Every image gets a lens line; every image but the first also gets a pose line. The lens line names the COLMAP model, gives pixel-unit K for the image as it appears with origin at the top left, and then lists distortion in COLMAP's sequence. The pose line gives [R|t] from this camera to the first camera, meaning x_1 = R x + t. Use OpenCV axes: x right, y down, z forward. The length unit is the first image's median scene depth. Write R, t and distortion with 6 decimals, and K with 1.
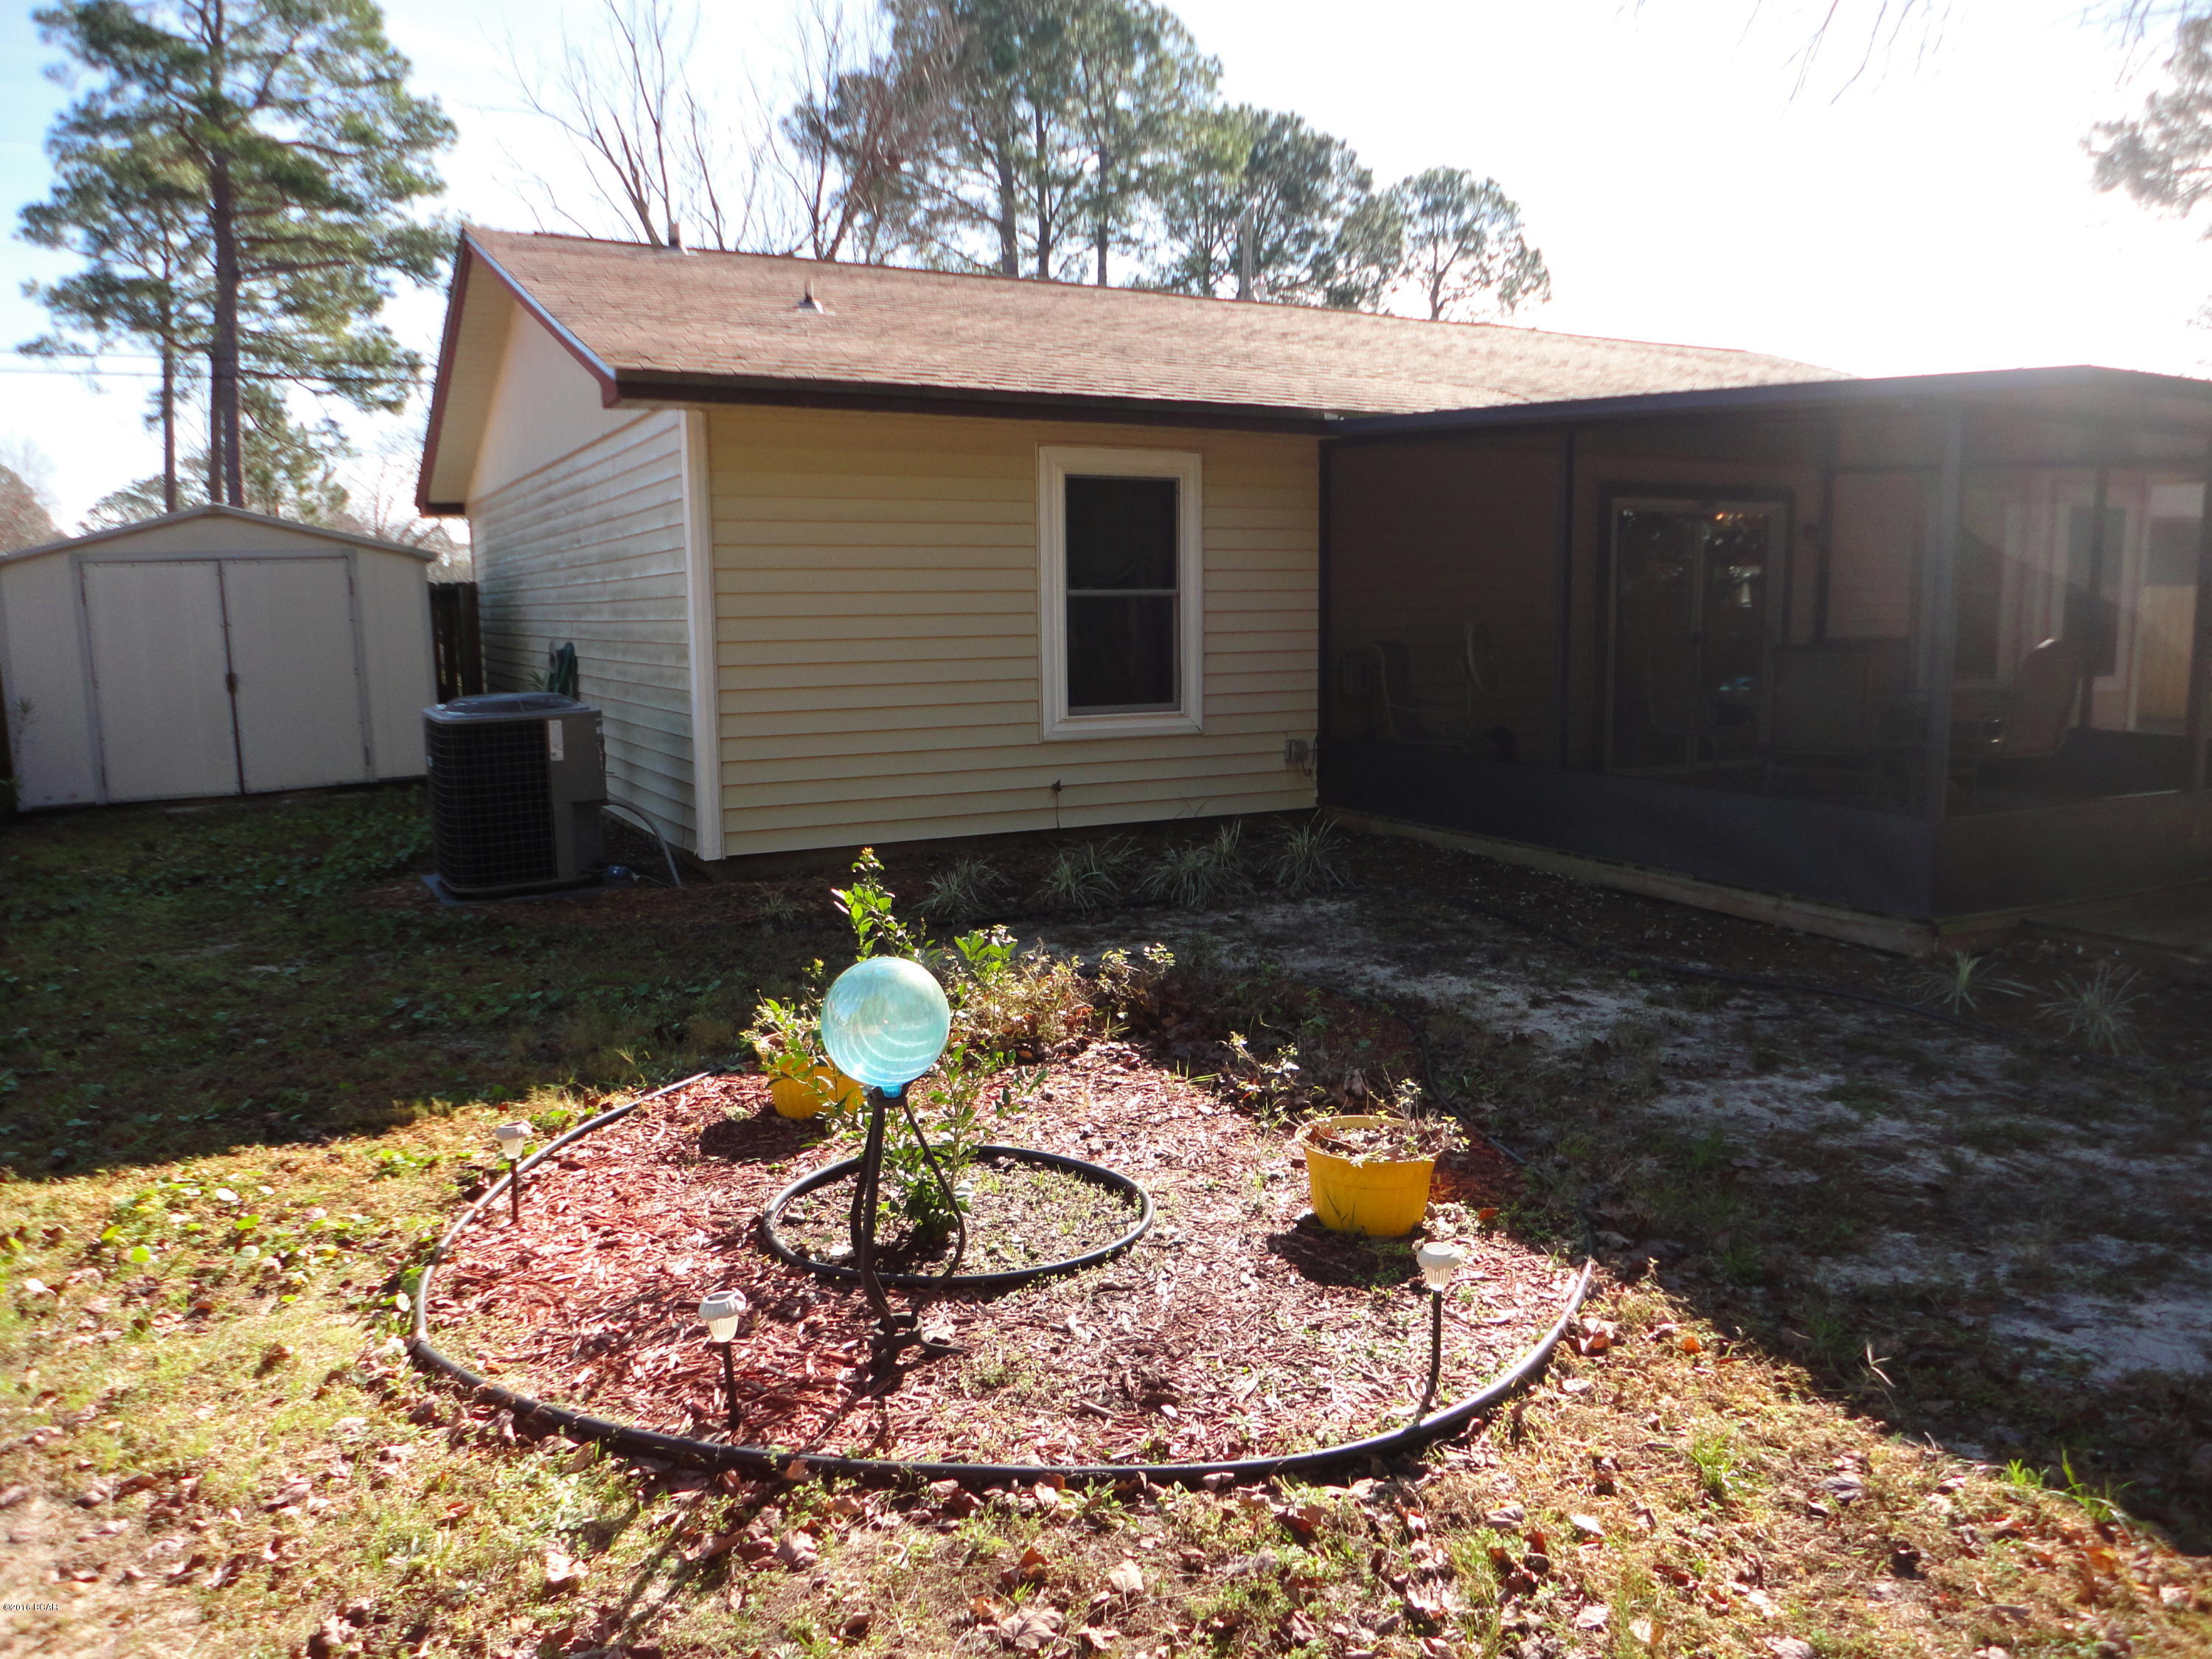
lens RADIAL K [[1601.8, 0, 1104.0], [0, 1601.8, 810.3], [0, 0, 1]] dist [-0.005255, 0.002551]
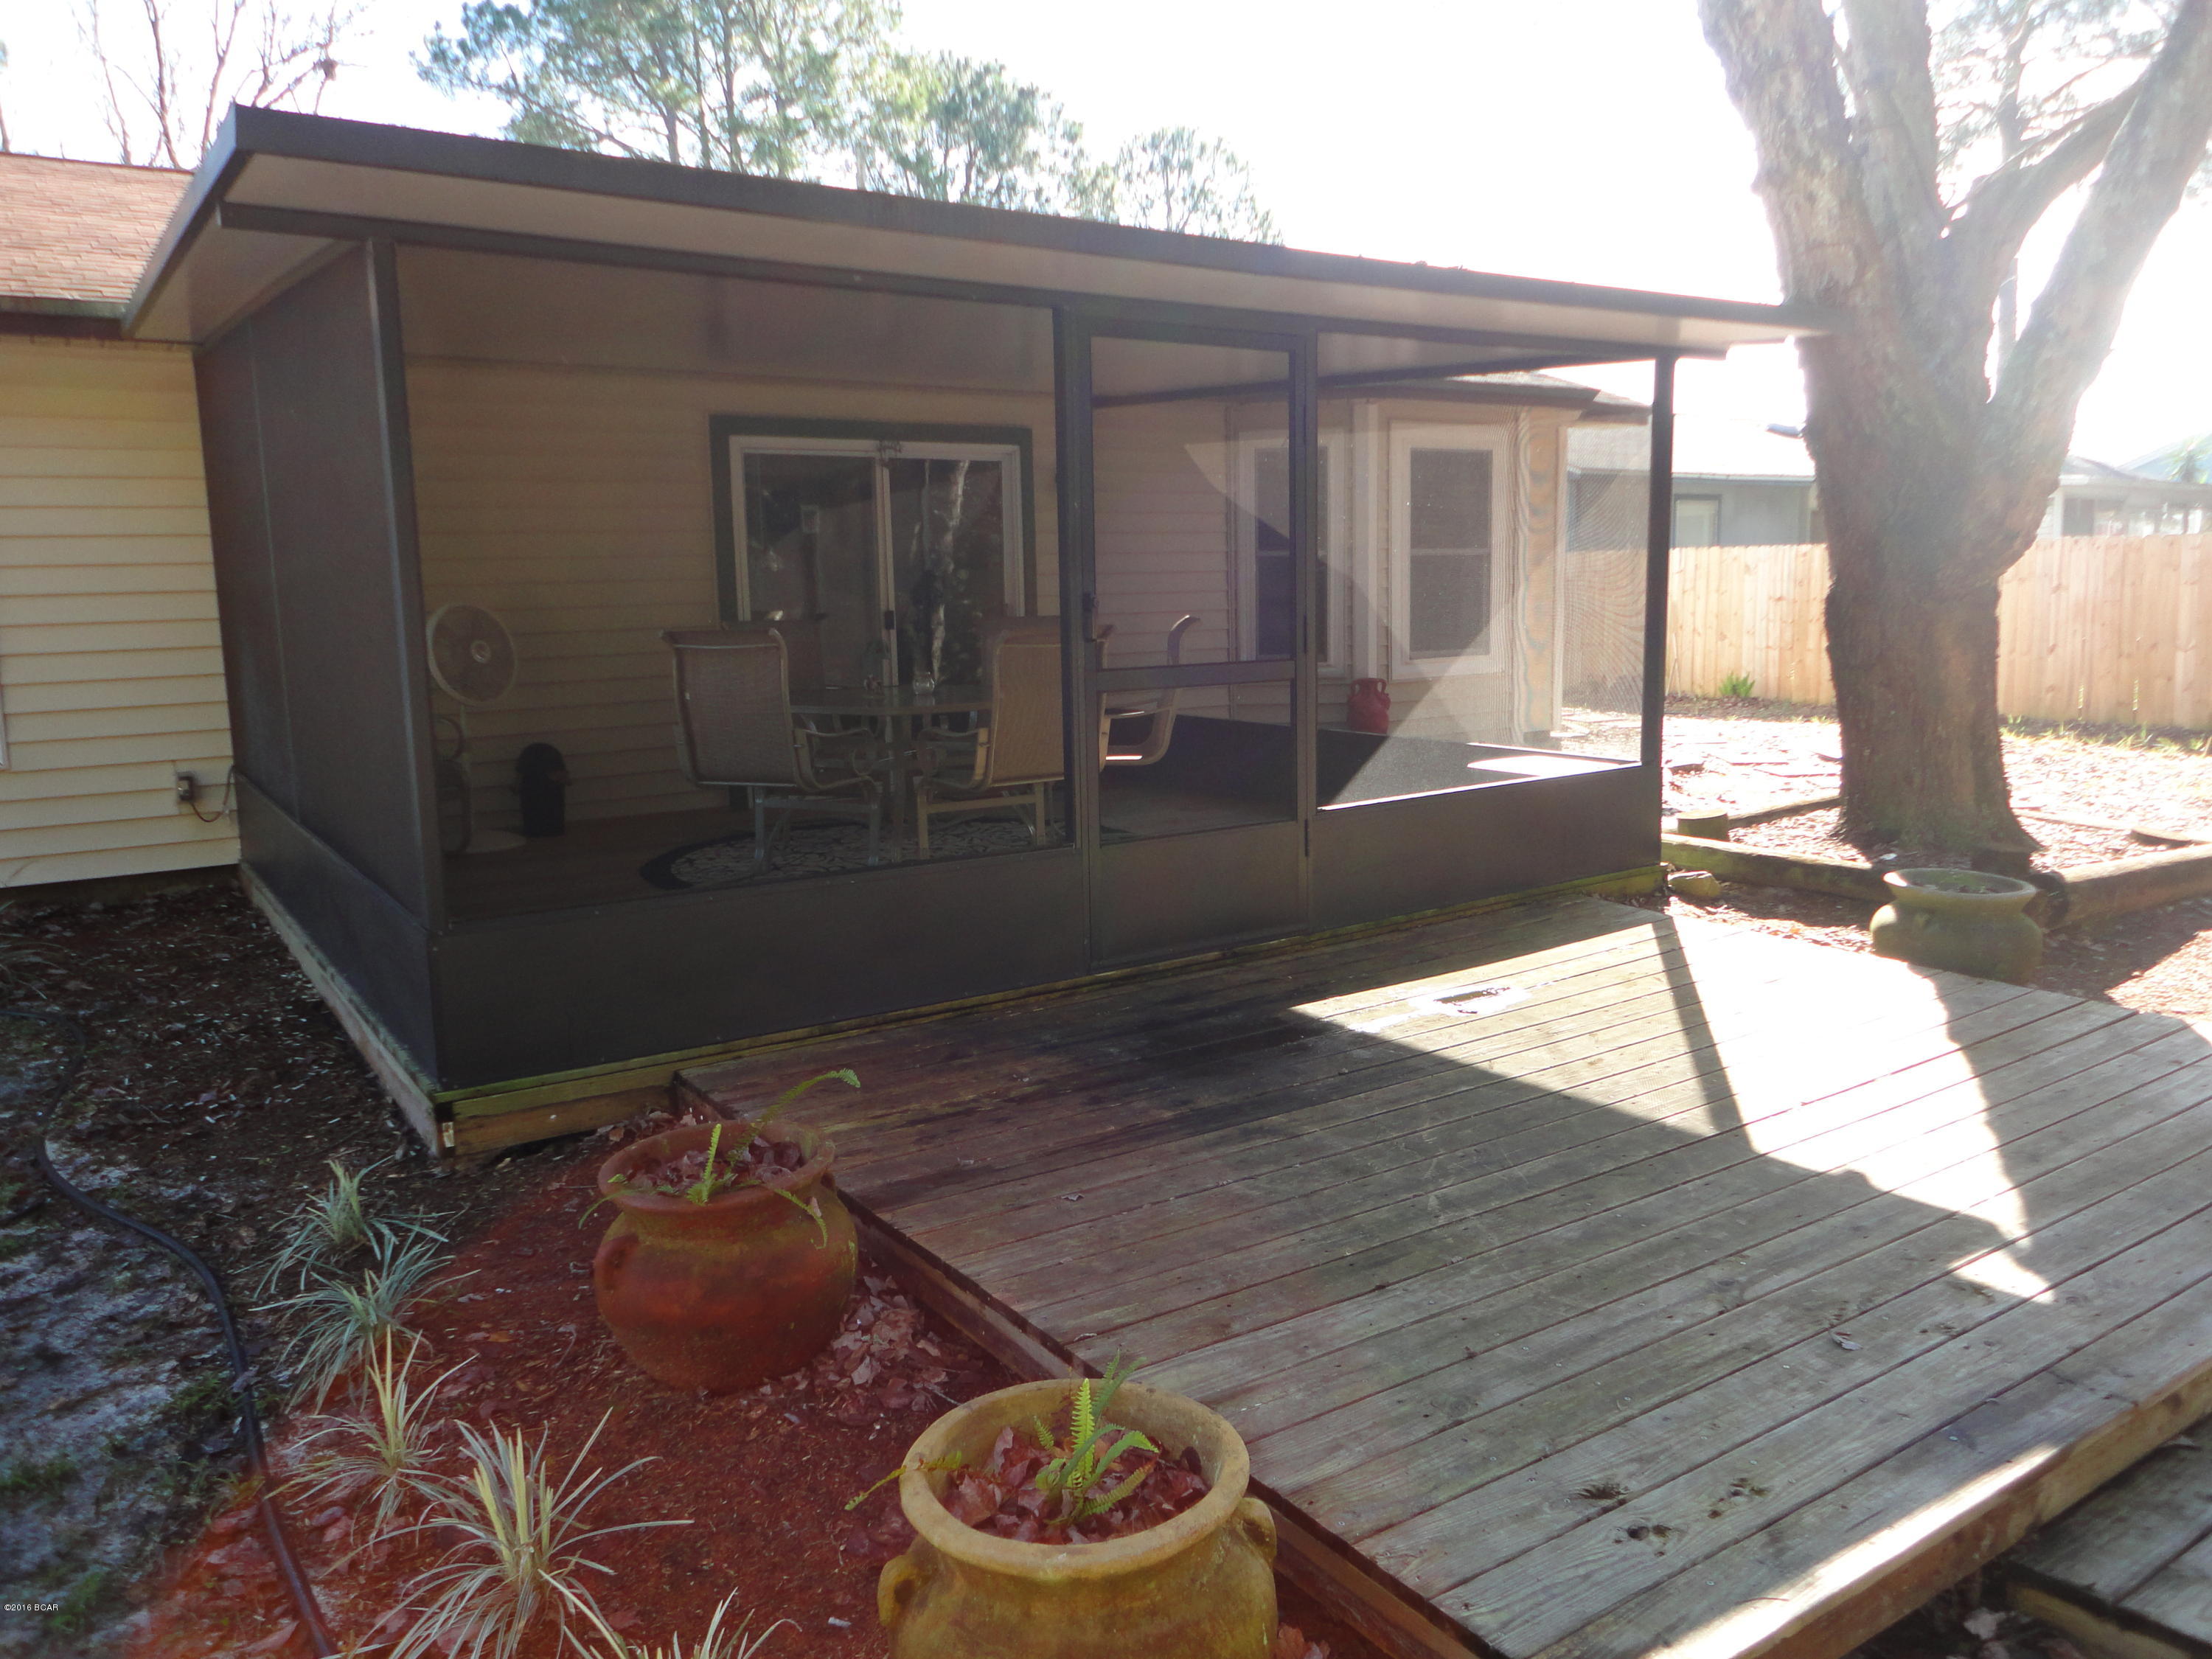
lens RADIAL K [[1601.8, 0, 1104.7], [0, 1601.8, 837.4], [0, 0, 1]] dist [-0.005255, 0.002551]
pose [[0.995482, -0.027093, 0.091002, 0.912865], [0.024481, 0.999259, 0.029704, -0.051157], [-0.091739, -0.027342, 0.995408, 0.485189]]
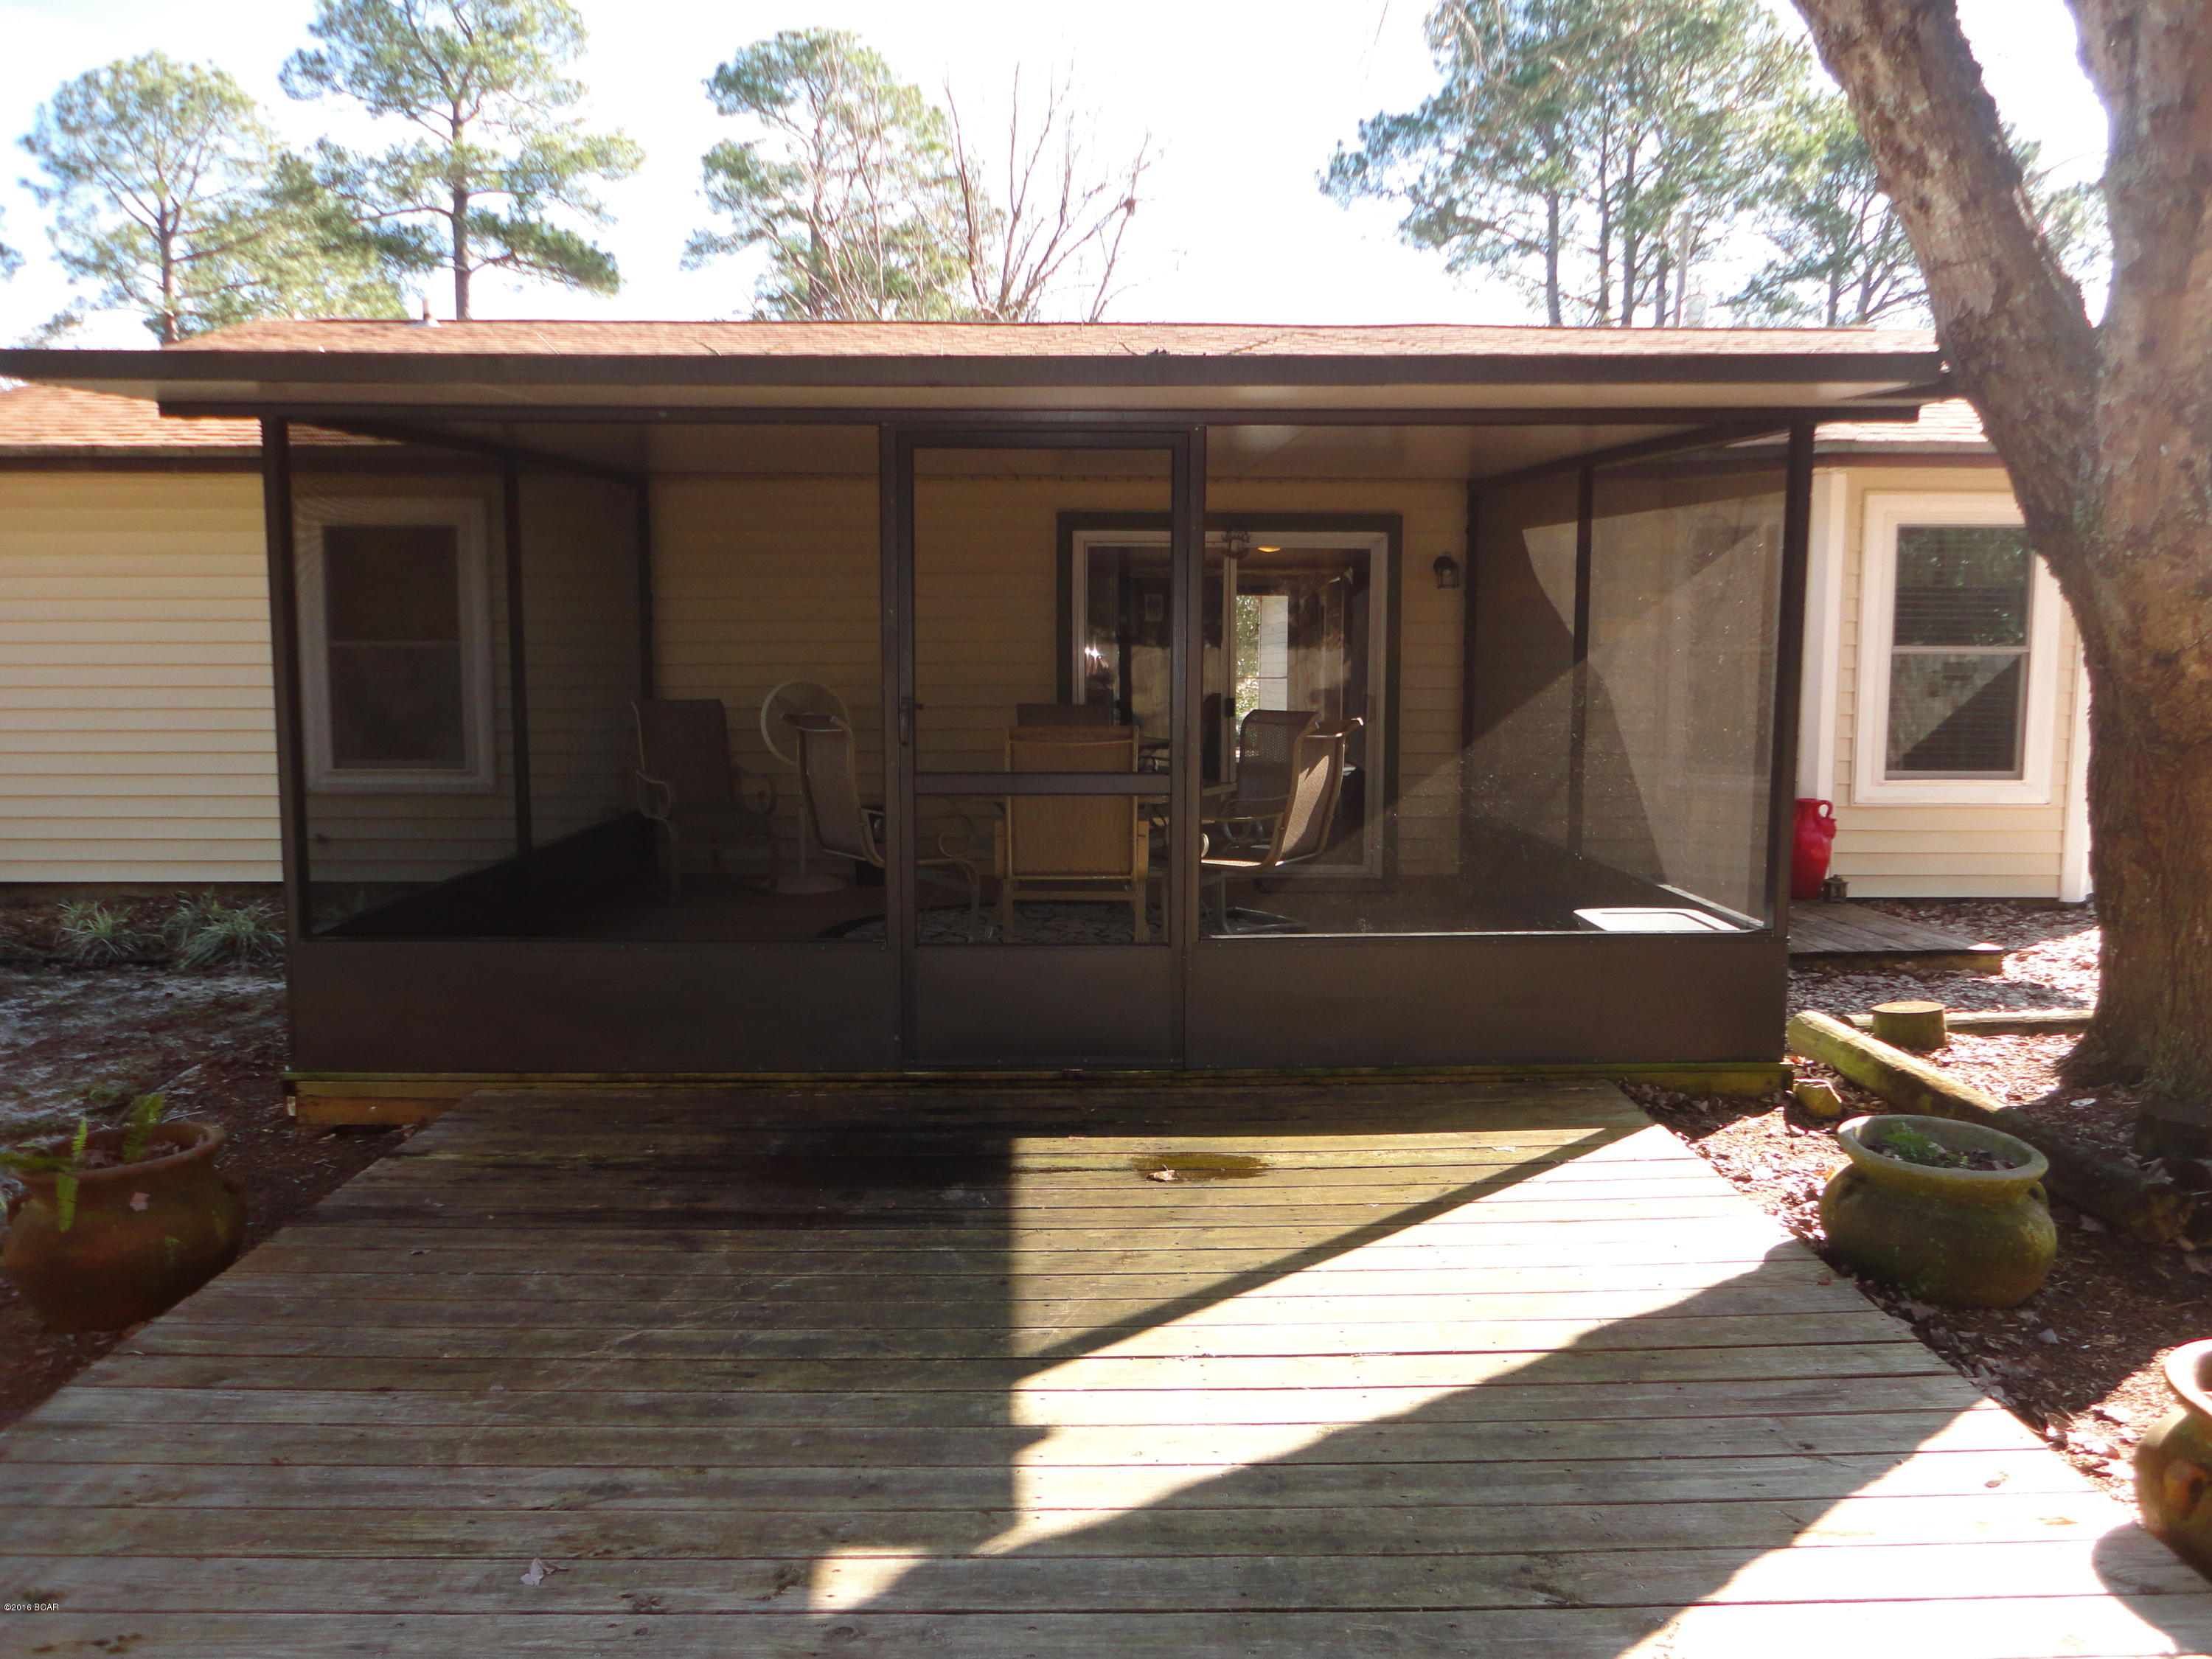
lens RADIAL K [[1601.8, 0, 1107.3], [0, 1601.8, 838.8], [0, 0, 1]] dist [-0.005255, 0.002551]
pose [[0.886443, 0.062449, -0.458605, 1.552374], [-0.069265, 0.997596, 0.001961, -0.092809], [0.457625, 0.030026, 0.888638, 0.633760]]
